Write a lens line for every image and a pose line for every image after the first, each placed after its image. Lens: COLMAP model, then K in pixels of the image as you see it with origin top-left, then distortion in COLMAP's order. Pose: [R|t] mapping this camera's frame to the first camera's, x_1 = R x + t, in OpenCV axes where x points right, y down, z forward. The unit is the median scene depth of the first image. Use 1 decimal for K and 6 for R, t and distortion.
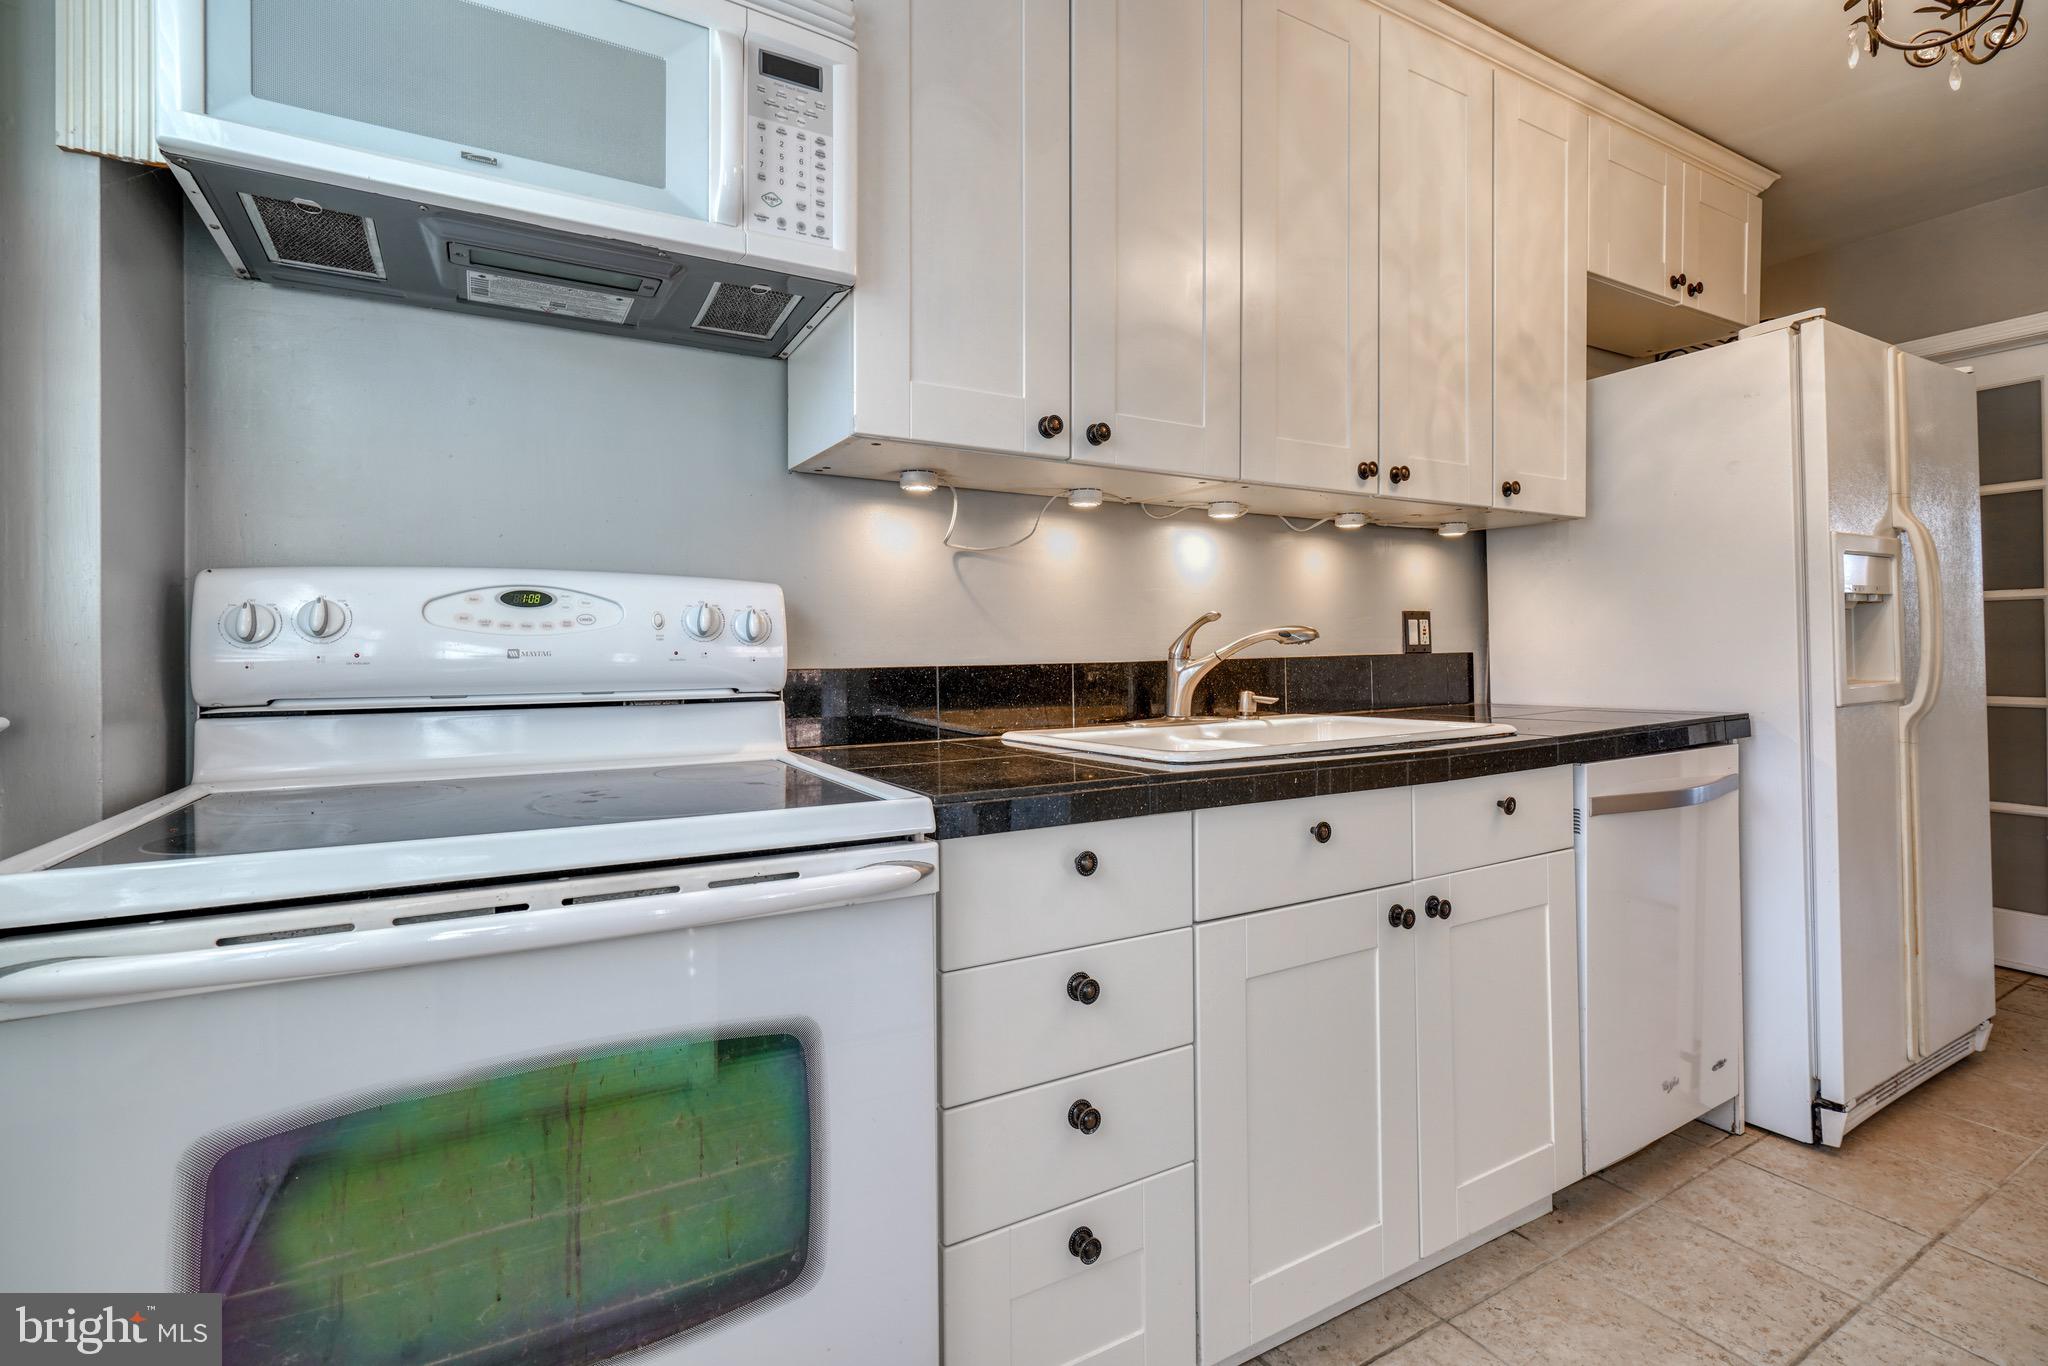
lens RADIAL K [[916.6, 0, 1014.5], [0, 916.6, 653.5], [0, 0, 1]] dist [-0.013356, 0.006902]
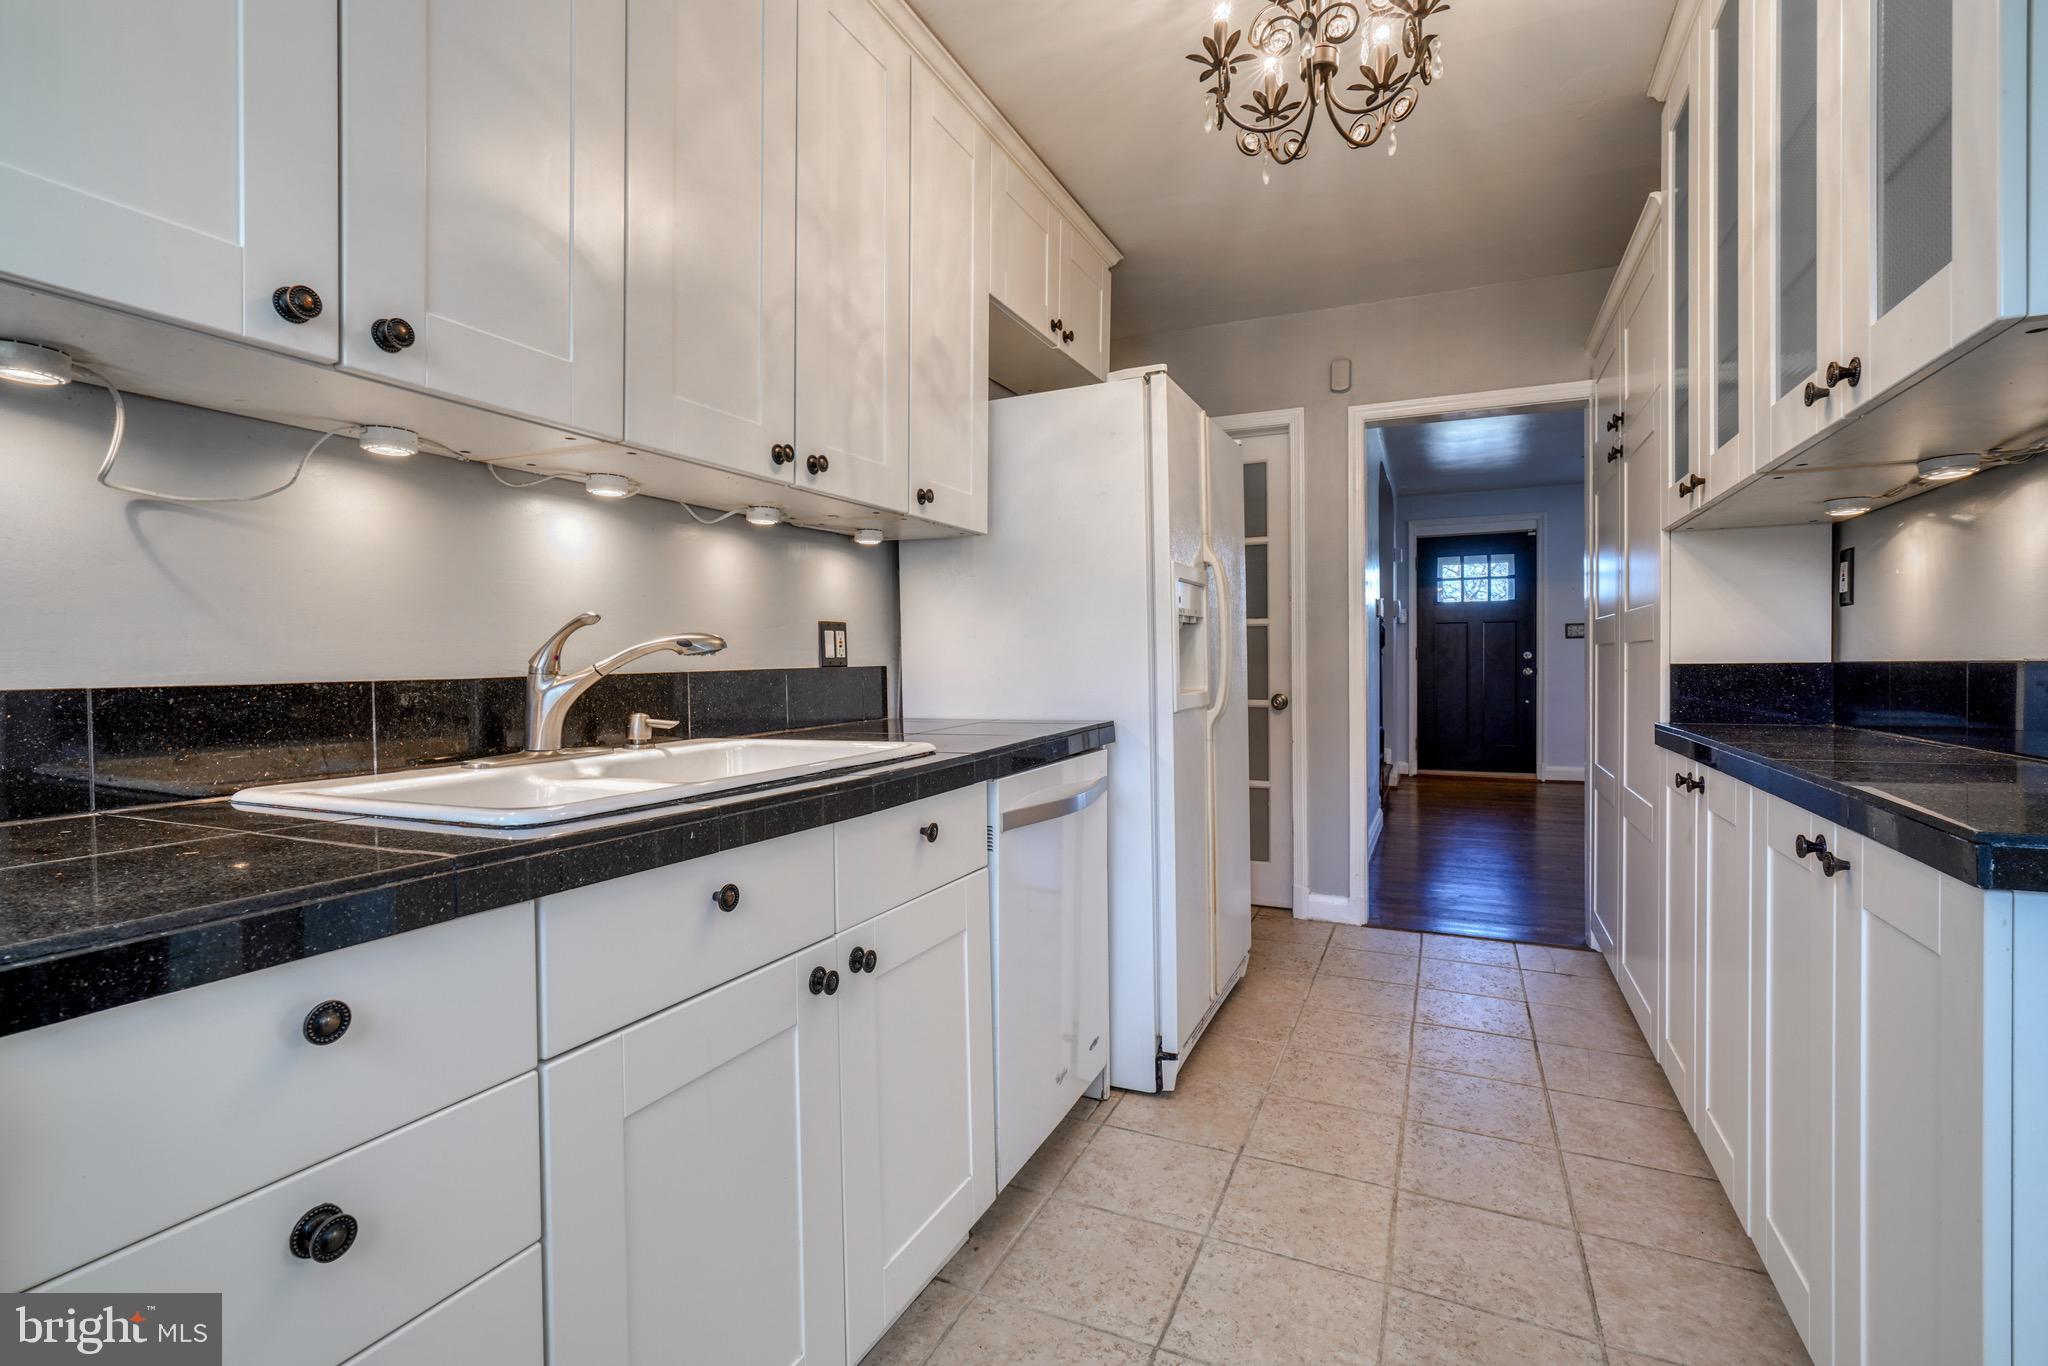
lens RADIAL K [[928.4, 0, 1010.4], [0, 928.4, 673.7], [0, 0, 1]] dist [-0.012203, 0.000359]
pose [[0.819484, -0.004411, 0.573086, 0.057837], [0.000812, 0.999978, 0.006535, 0.000788], [-0.573102, -0.004891, 0.819470, 0.152912]]
